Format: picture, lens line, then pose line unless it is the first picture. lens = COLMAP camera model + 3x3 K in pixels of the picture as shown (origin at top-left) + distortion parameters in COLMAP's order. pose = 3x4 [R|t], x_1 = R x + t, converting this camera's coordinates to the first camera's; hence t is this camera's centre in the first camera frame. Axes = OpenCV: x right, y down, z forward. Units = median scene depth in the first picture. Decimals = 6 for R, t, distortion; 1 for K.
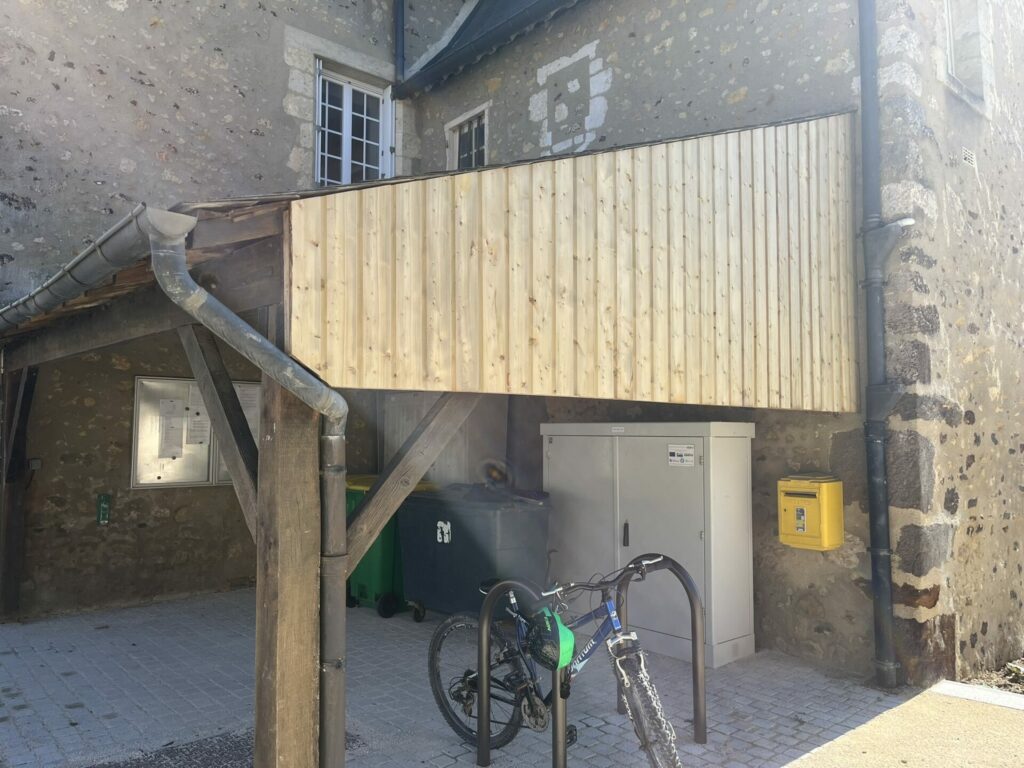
lens RADIAL K [[776.1, 0, 503.8], [0, 776.1, 381.5], [0, 0, 1]] dist [0.043781, -0.020239]
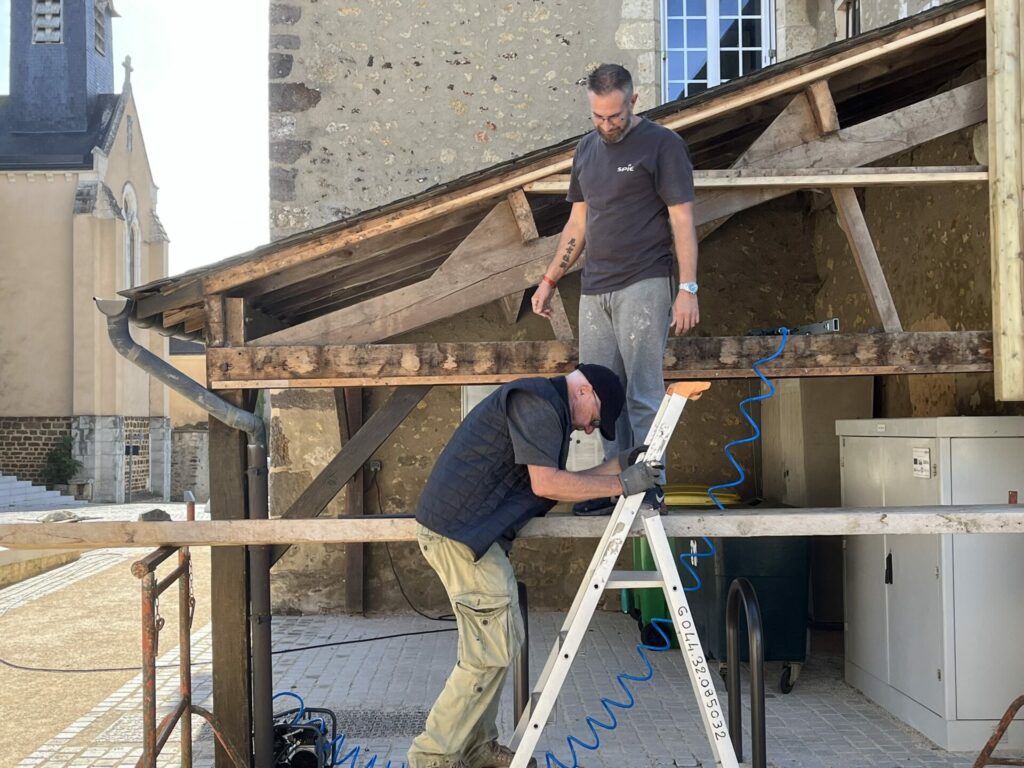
lens RADIAL K [[1218.4, 0, 498.0], [0, 1218.4, 386.9], [0, 0, 1]] dist [0.040590, 0.000000]
pose [[0.763216, -0.033663, -0.645266, 0.526664], [0.056361, 0.998304, 0.014583, -0.012555], [0.643680, -0.047497, 0.763819, -0.108008]]
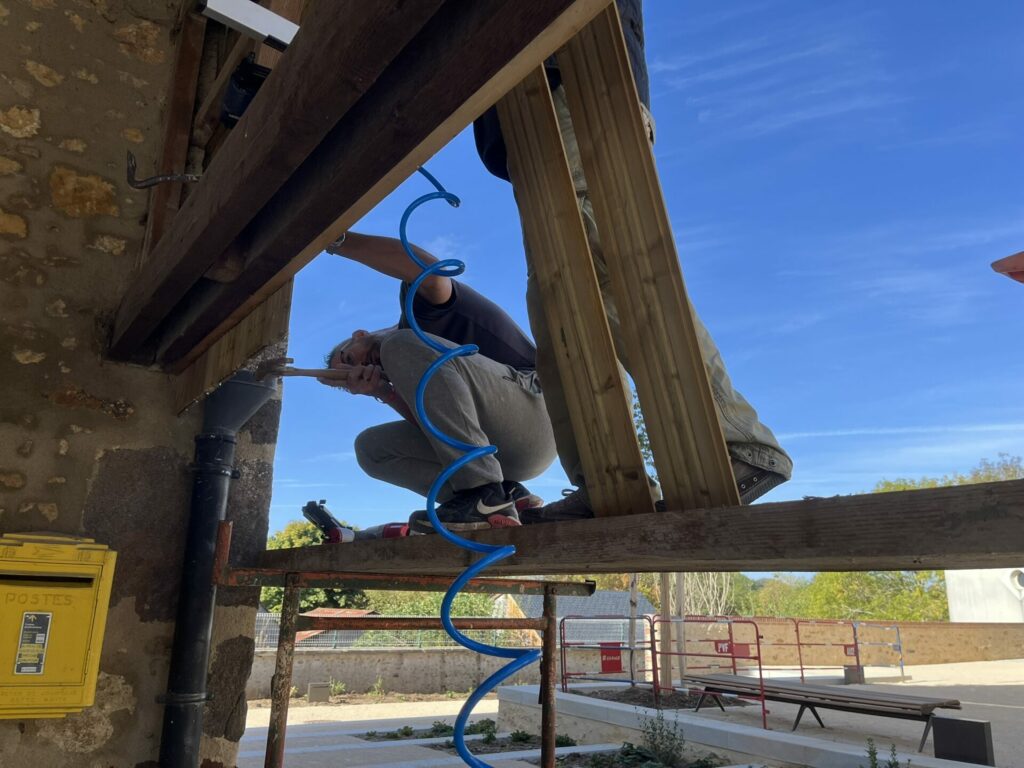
lens RADIAL K [[776.1, 0, 509.9], [0, 776.1, 385.7], [0, 0, 1]] dist [0.043781, -0.020239]
pose [[0.103097, 0.273442, 0.956347, -0.012497], [-0.104355, 0.959138, -0.262990, 0.098158], [-0.989182, -0.072686, 0.127419, 0.538151]]
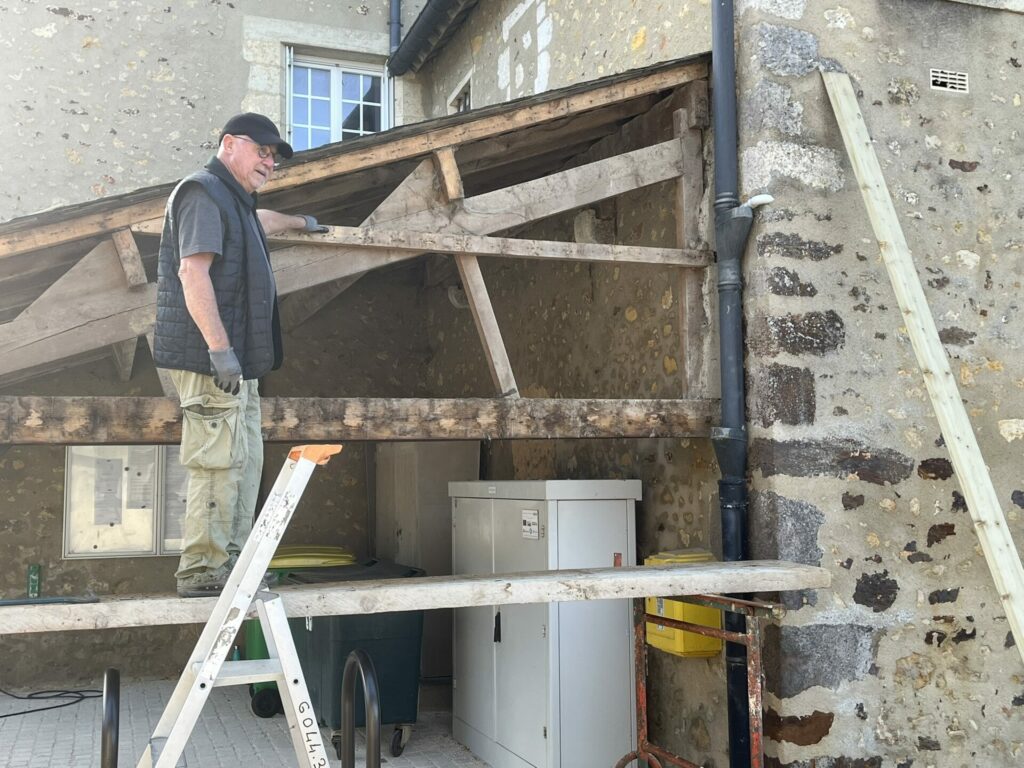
lens RADIAL K [[1088.9, 0, 502.7], [0, 1088.9, 379.7], [0, 0, 1]] dist [0.056519, 0.000000]
pose [[0.933167, -0.045733, -0.356521, 0.464604], [0.037030, 0.998827, -0.031202, -0.011851], [0.357530, 0.015915, 0.933766, -0.012935]]
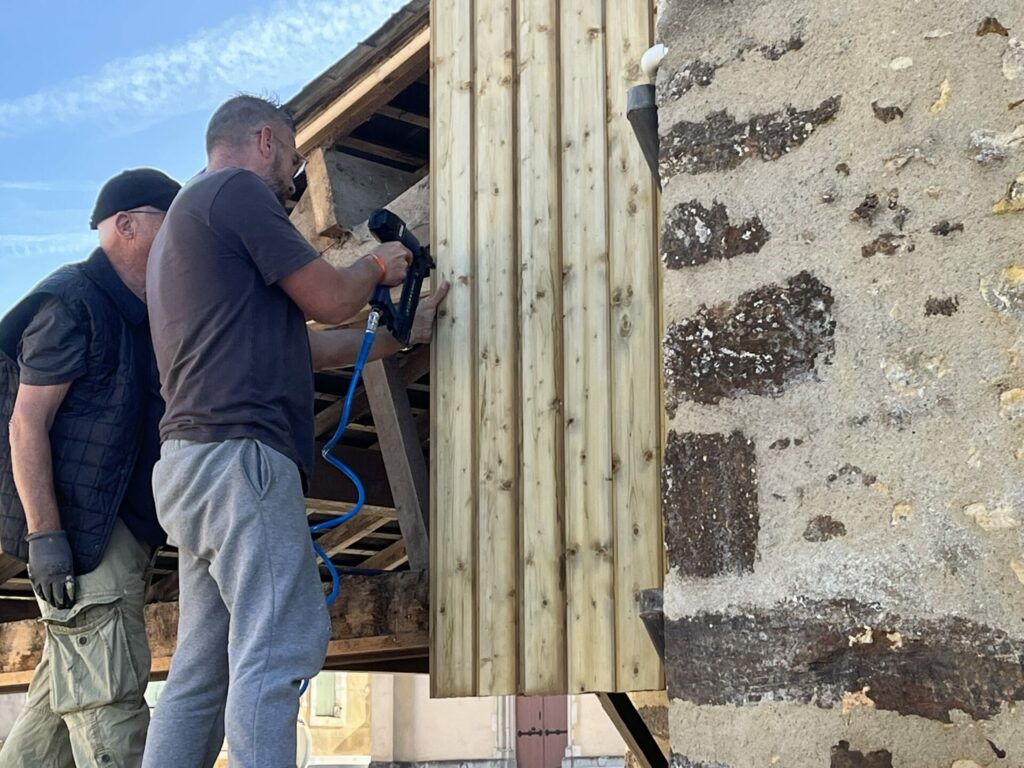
lens RADIAL K [[2073.0, 0, 505.7], [0, 2073.0, 388.0], [0, 0, 1]] dist [0.103894, 0.000000]
pose [[0.093604, -0.197199, -0.975885, 0.927846], [0.070300, 0.979051, -0.191096, 0.054957], [0.993124, -0.050718, 0.105507, 0.612488]]
